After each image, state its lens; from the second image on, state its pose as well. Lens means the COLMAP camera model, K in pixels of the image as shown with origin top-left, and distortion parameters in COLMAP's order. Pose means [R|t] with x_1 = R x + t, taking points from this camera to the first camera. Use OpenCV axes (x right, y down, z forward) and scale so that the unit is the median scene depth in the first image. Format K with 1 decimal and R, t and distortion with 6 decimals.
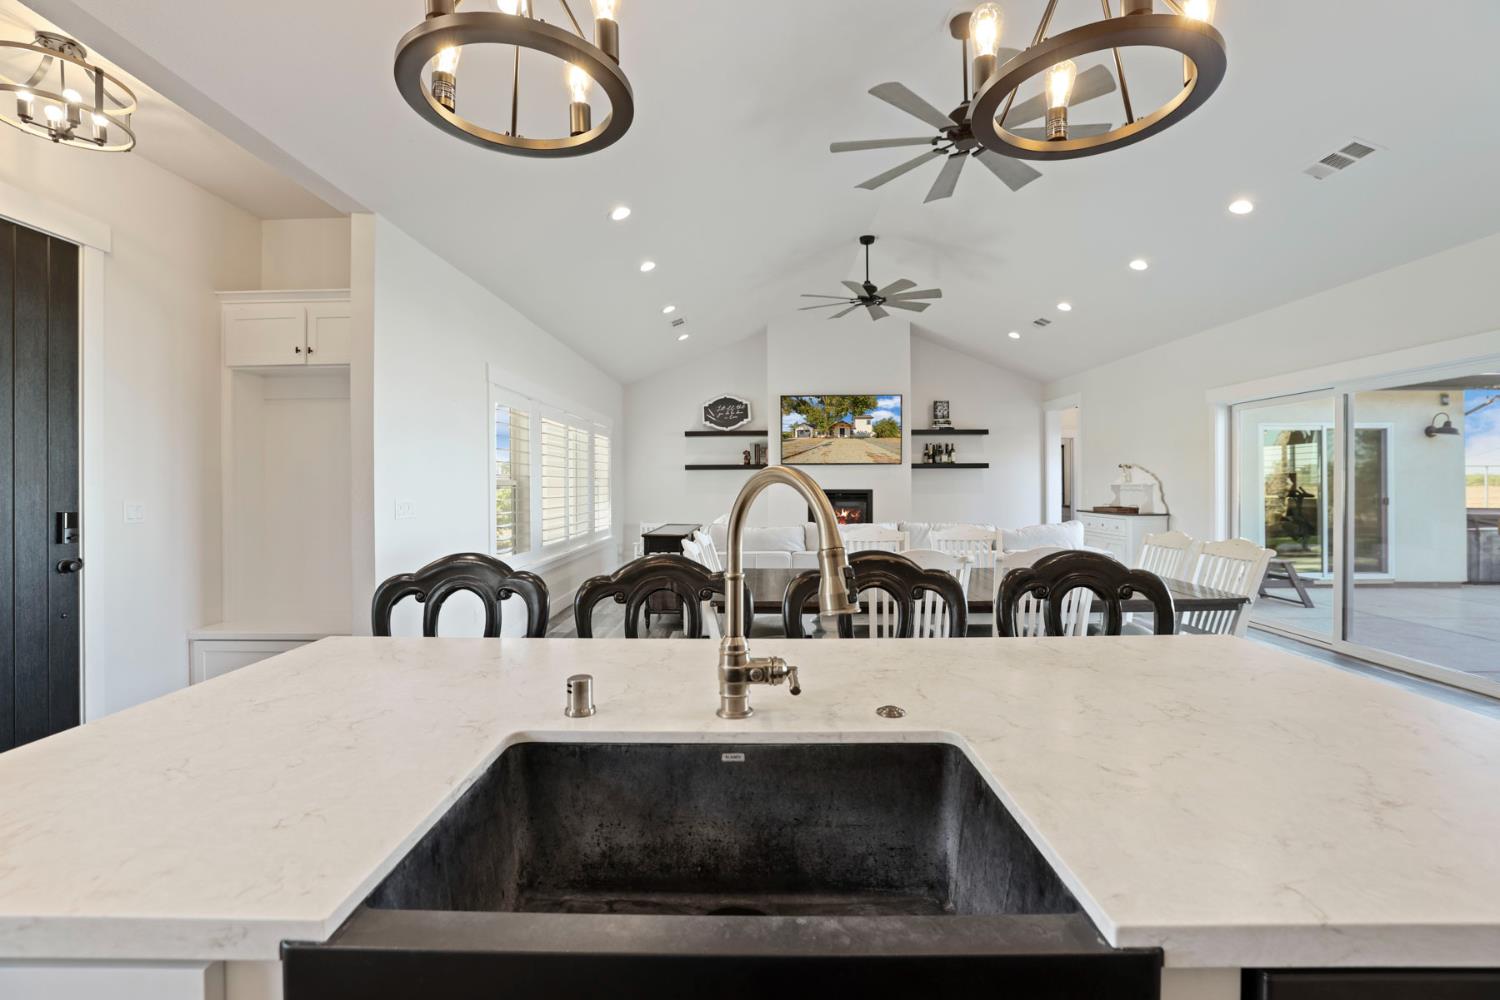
lens RADIAL K [[643.3, 0, 754.0], [0, 643.3, 481.6], [0, 0, 1]] dist [-0.010231, 0.000229]
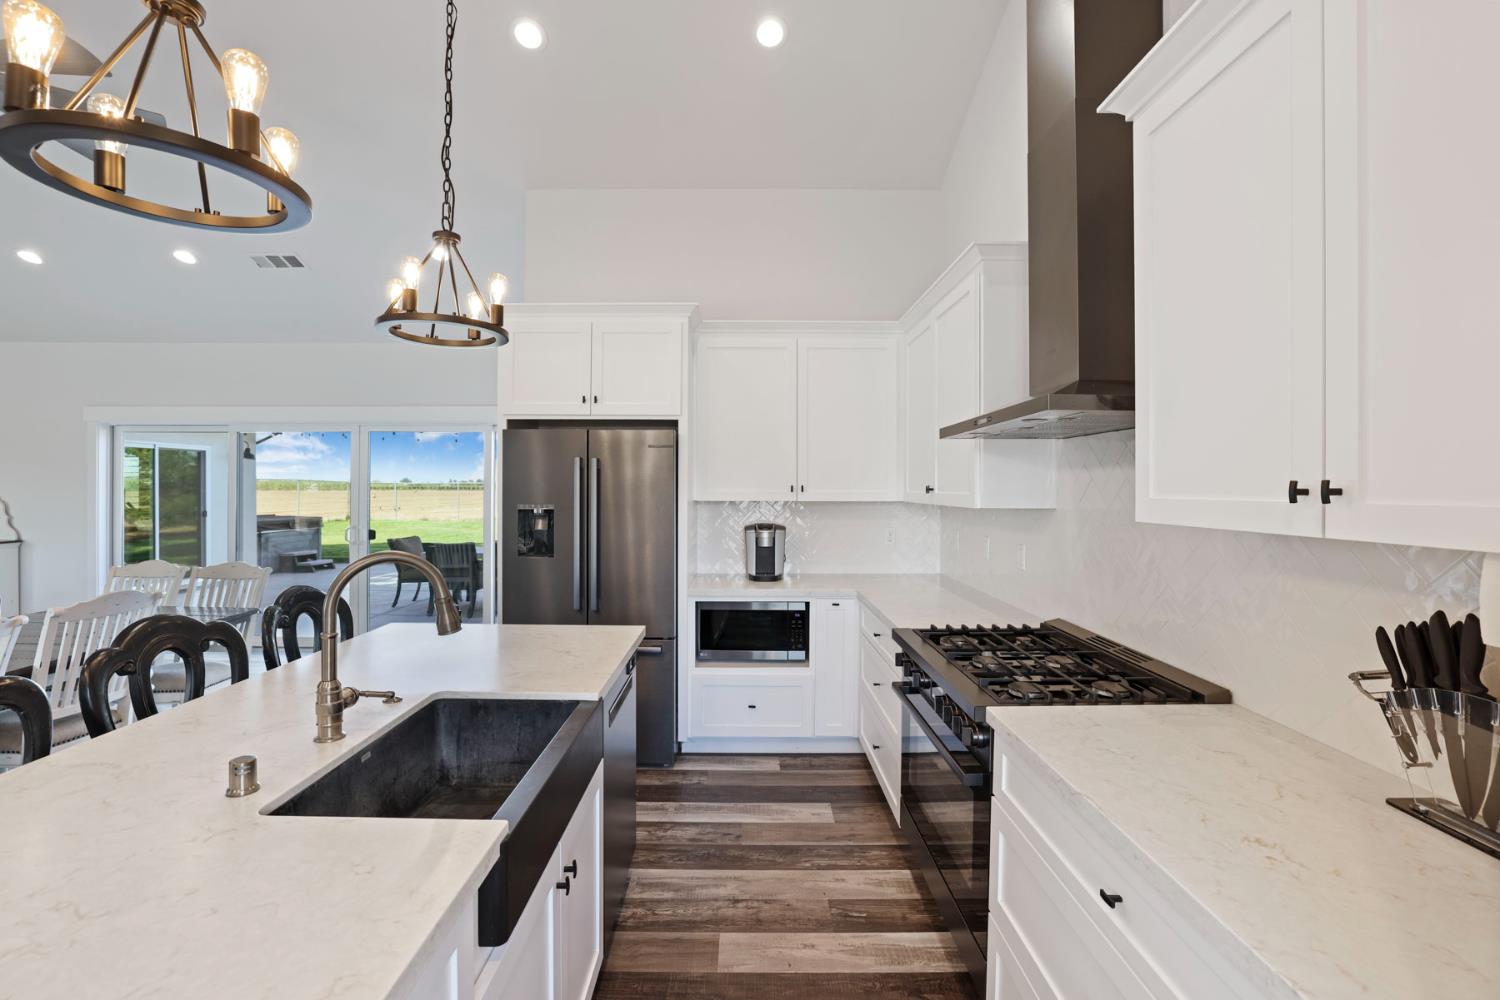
lens RADIAL K [[643.3, 0, 754.0], [0, 643.3, 481.6], [0, 0, 1]] dist [-0.010231, 0.000229]
pose [[-0.022247, 0.011375, 0.999688, -0.177466], [-0.008259, 0.999899, -0.011561, -0.020283], [-0.999718, -0.008514, -0.022151, 0.021841]]
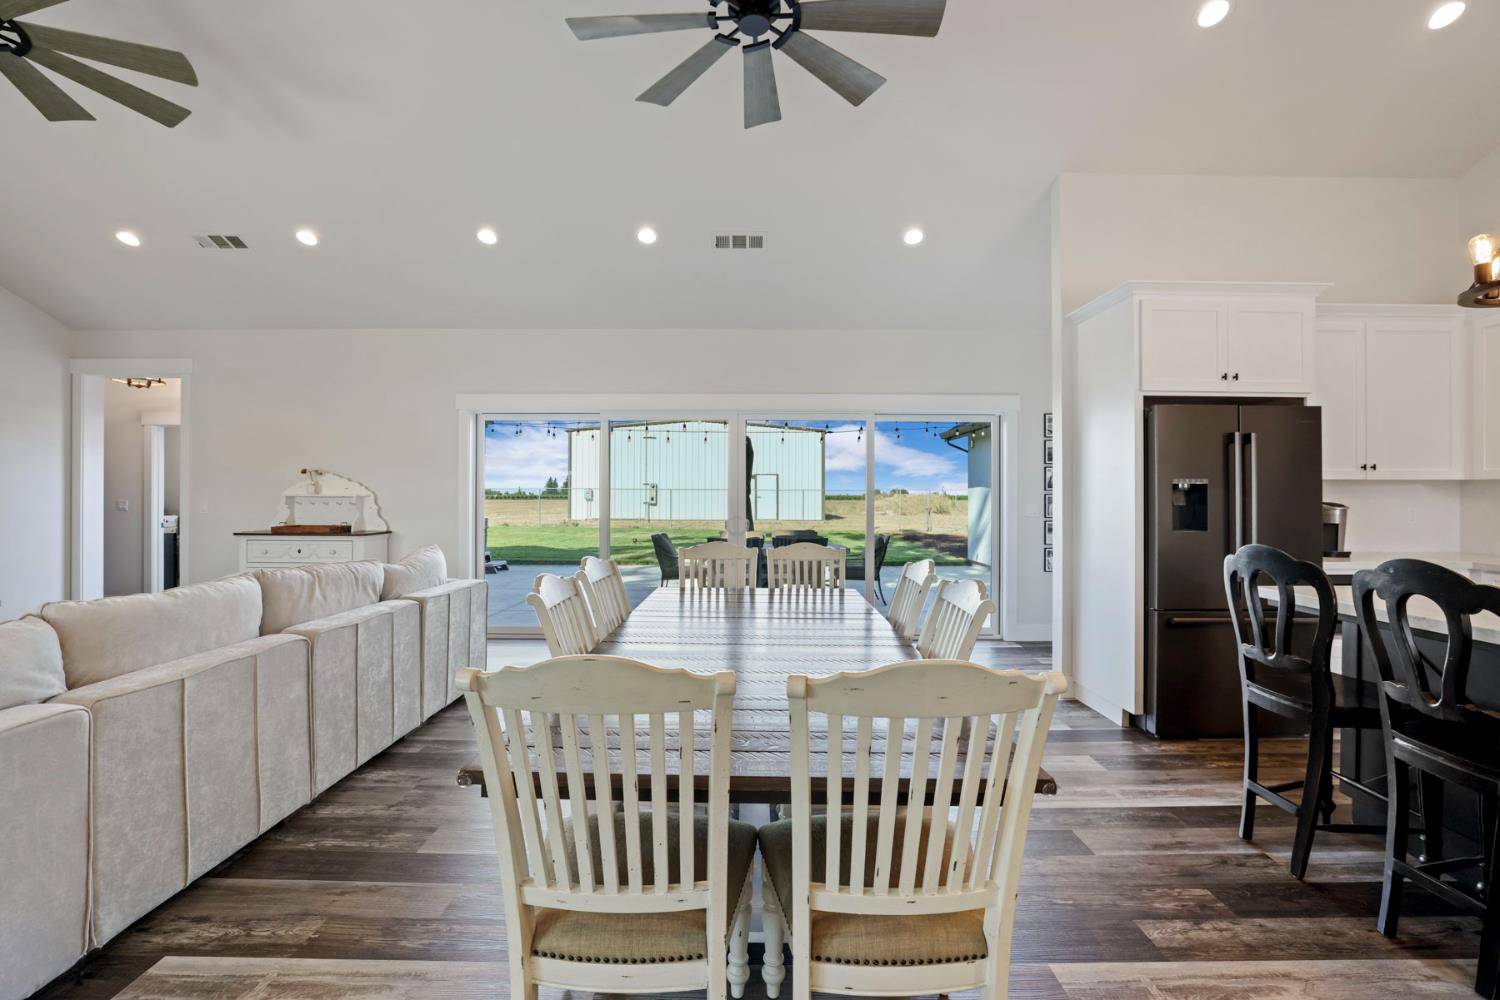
lens RADIAL K [[643.3, 0, 754.0], [0, 643.3, 481.6], [0, 0, 1]] dist [-0.010231, 0.000229]
pose [[-0.025586, 0.028606, 0.999263, -0.173805], [-0.008346, 0.999550, -0.028828, 0.004504], [-0.999638, -0.009077, -0.025336, 0.405689]]
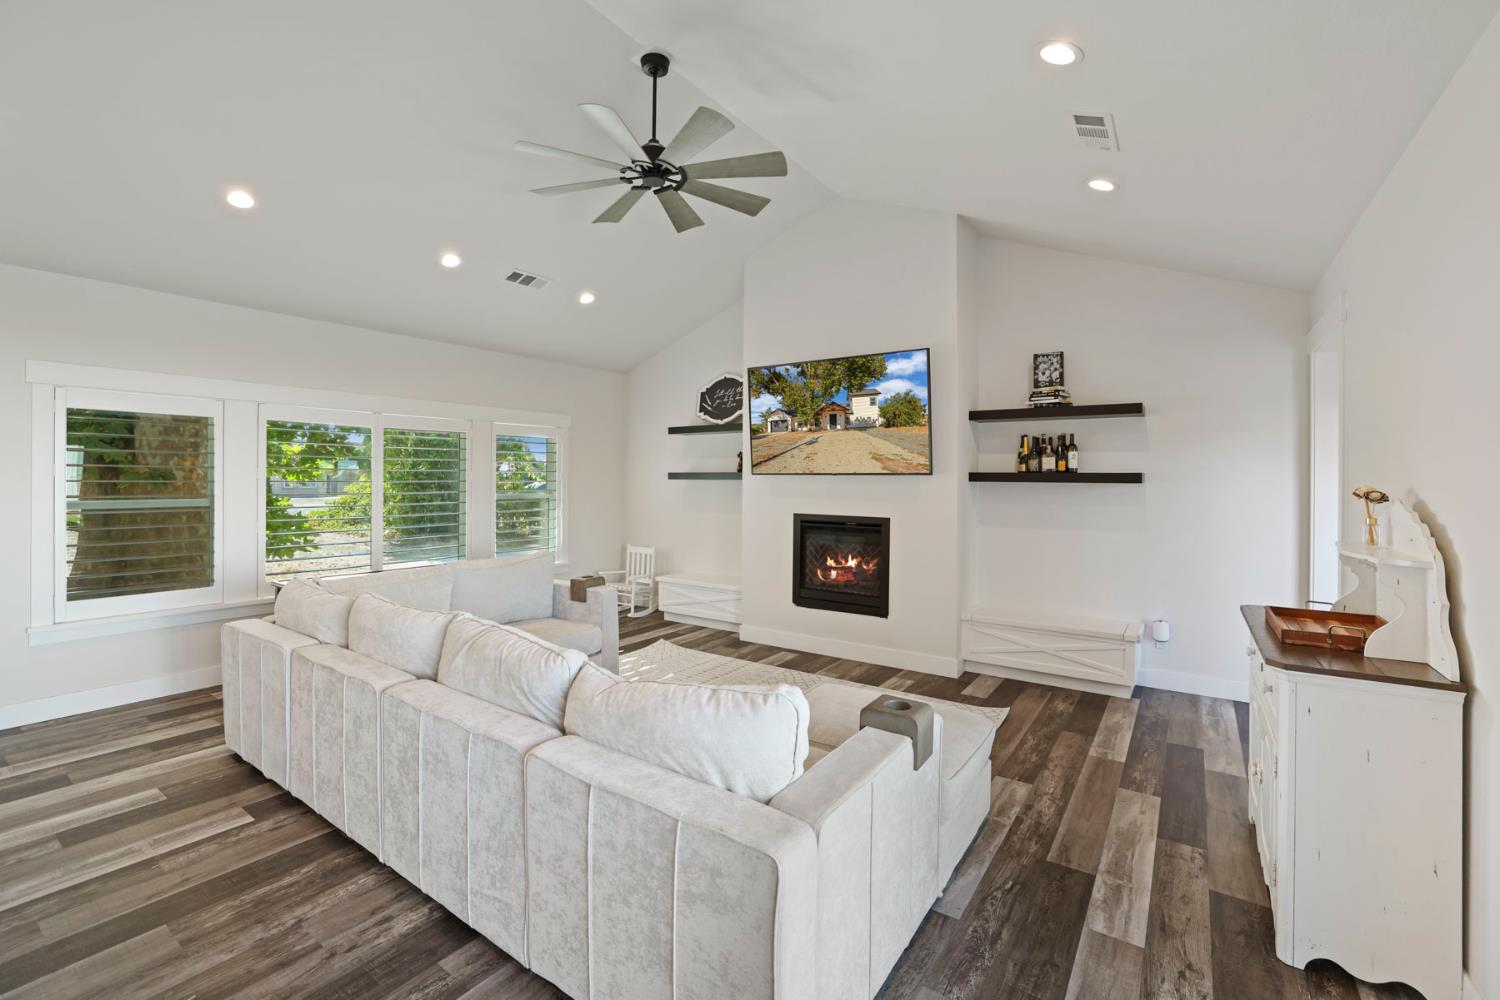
lens RADIAL K [[643.3, 0, 754.0], [0, 643.3, 481.6], [0, 0, 1]] dist [-0.010231, 0.000229]
pose [[0.824374, 0.014339, -0.565864, 0.418167], [-0.009073, 0.999885, 0.012119, -0.026560], [0.565973, -0.004857, 0.824409, 0.462840]]
